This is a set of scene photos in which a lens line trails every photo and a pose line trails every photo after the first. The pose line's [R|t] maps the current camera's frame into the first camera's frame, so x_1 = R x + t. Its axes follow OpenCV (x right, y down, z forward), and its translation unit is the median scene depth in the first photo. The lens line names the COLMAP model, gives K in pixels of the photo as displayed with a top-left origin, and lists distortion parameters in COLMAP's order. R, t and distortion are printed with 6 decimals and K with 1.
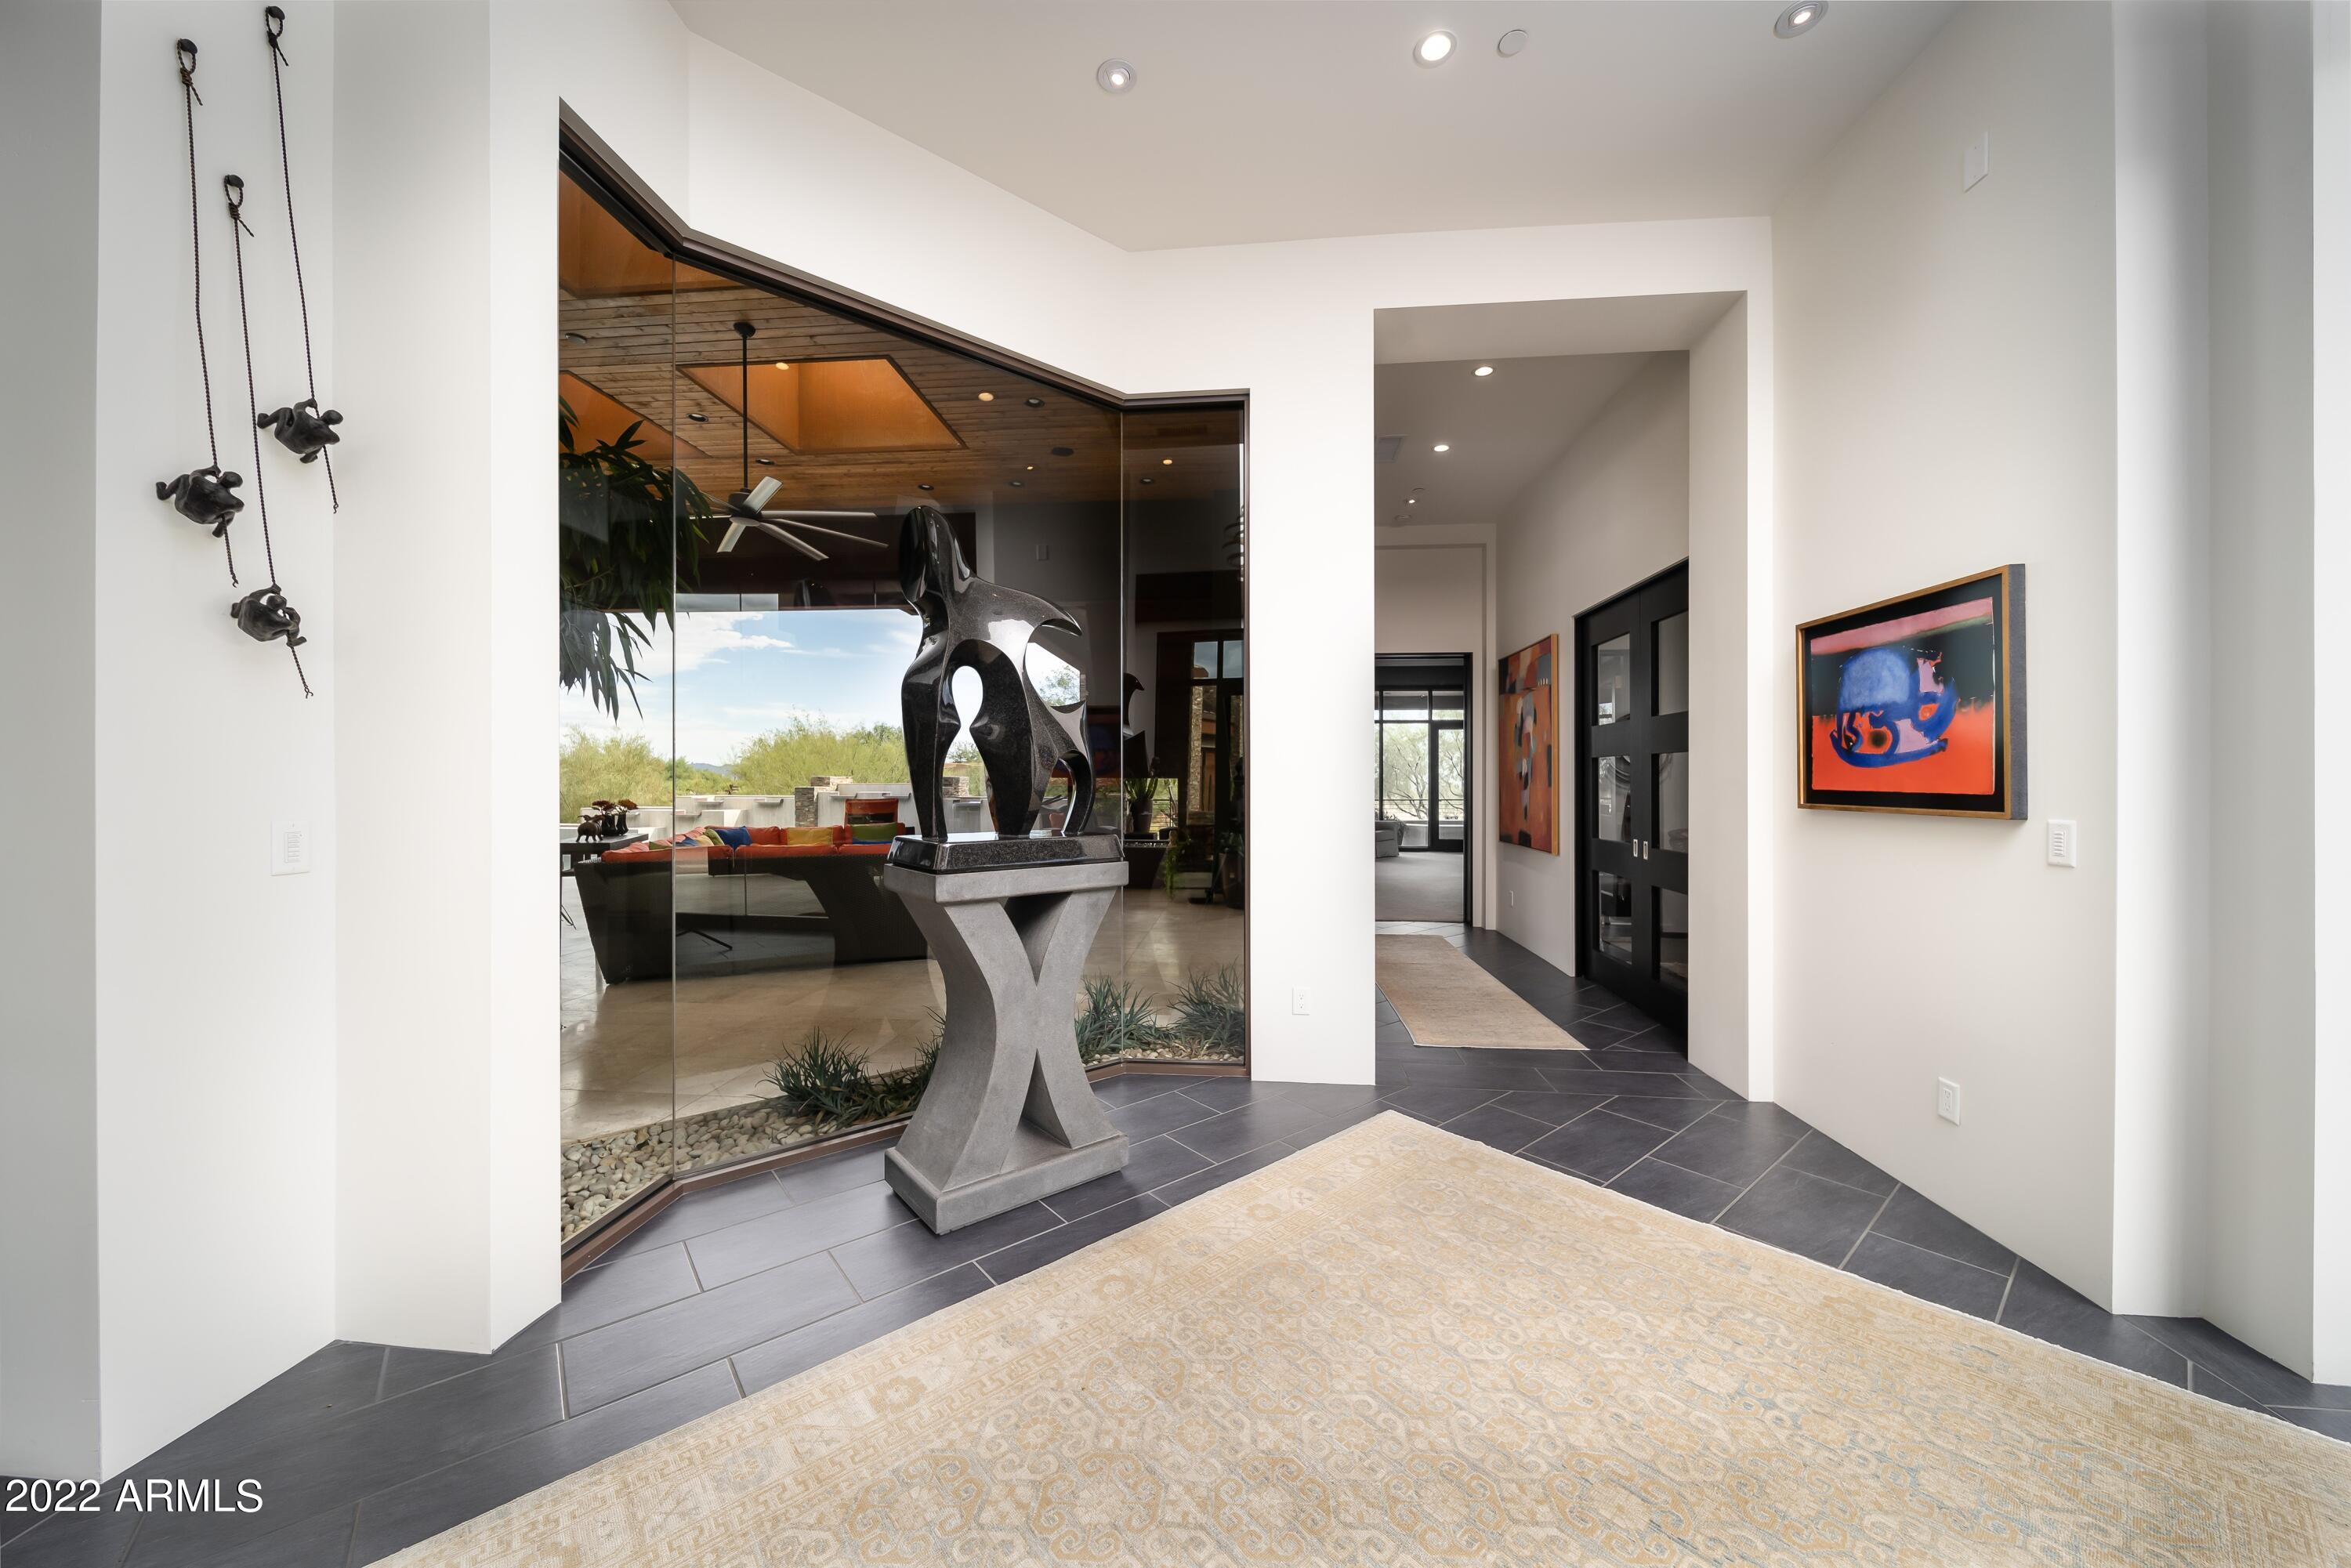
lens RADIAL K [[817.5, 0, 1175.5], [0, 817.5, 784.0], [0, 0, 1]] dist [0.000698, -0.000009]
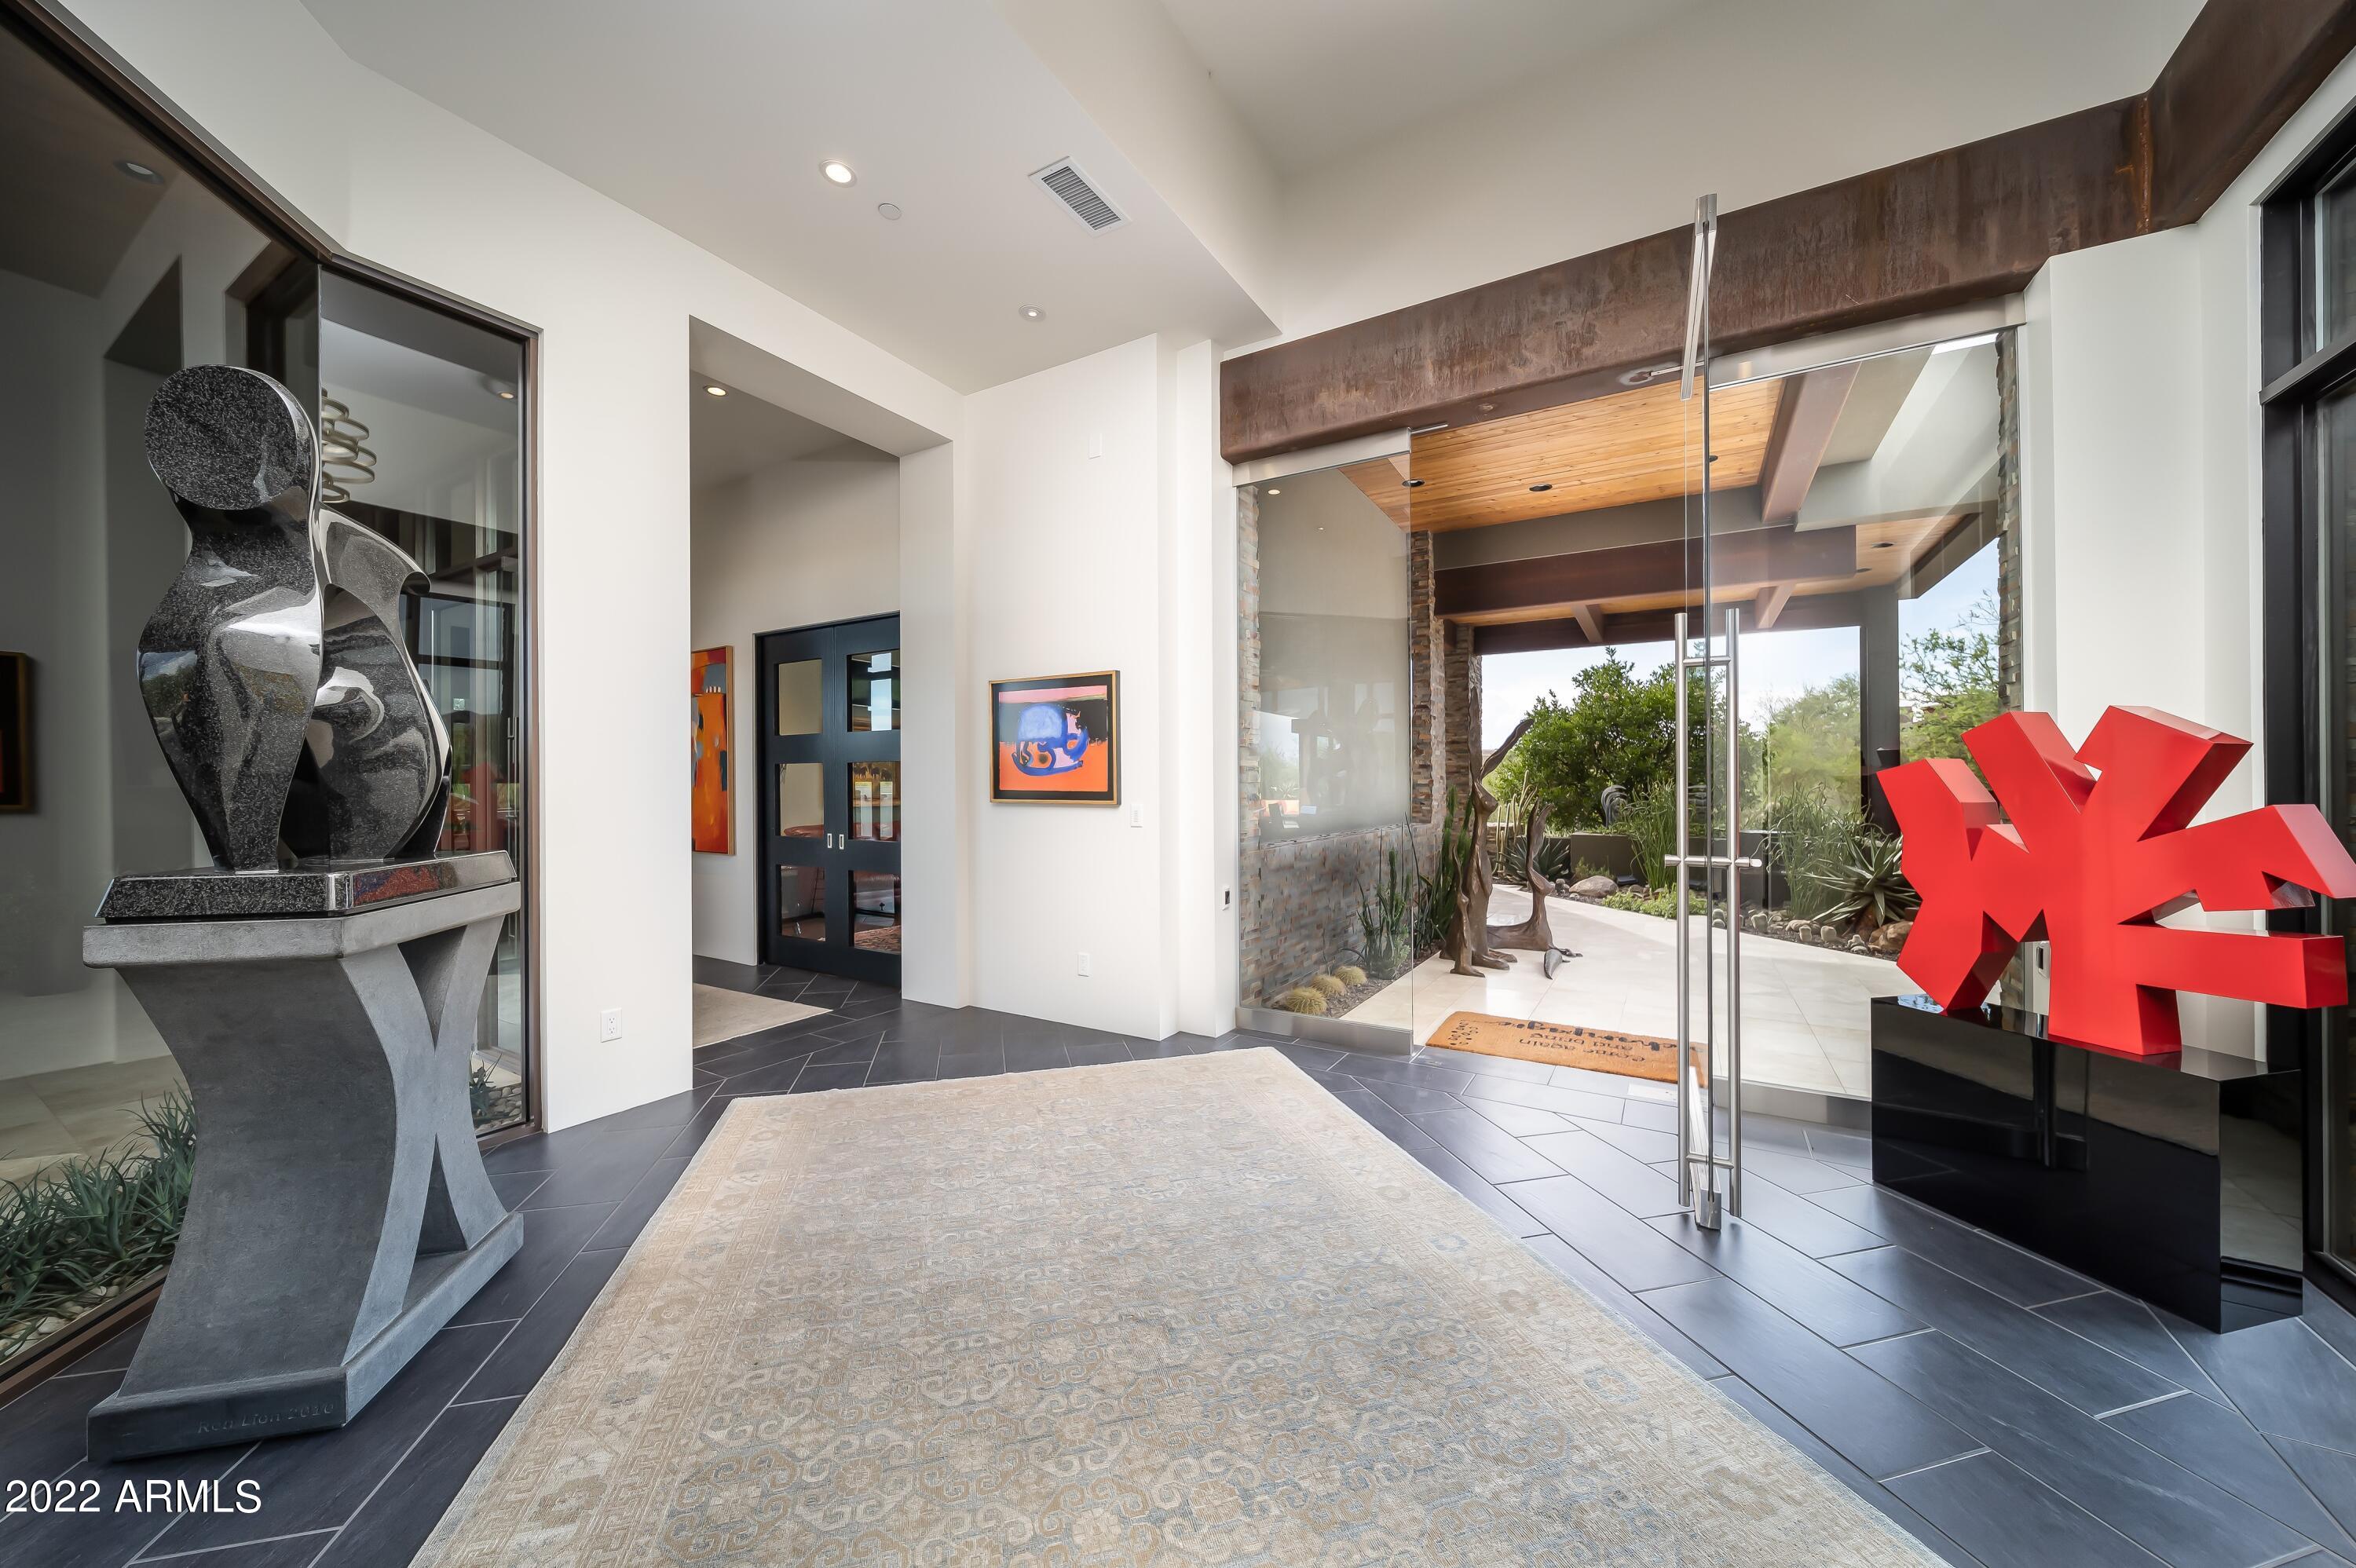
lens RADIAL K [[819.2, 0, 1178.0], [0, 819.2, 784.0], [0, 0, 1]] dist [0.000698, -0.000009]
pose [[0.437599, -0.000047, 0.899170, -0.528141], [0.005852, 0.999979, -0.002796, 0.002129], [-0.899151, 0.006485, 0.437590, 0.032525]]
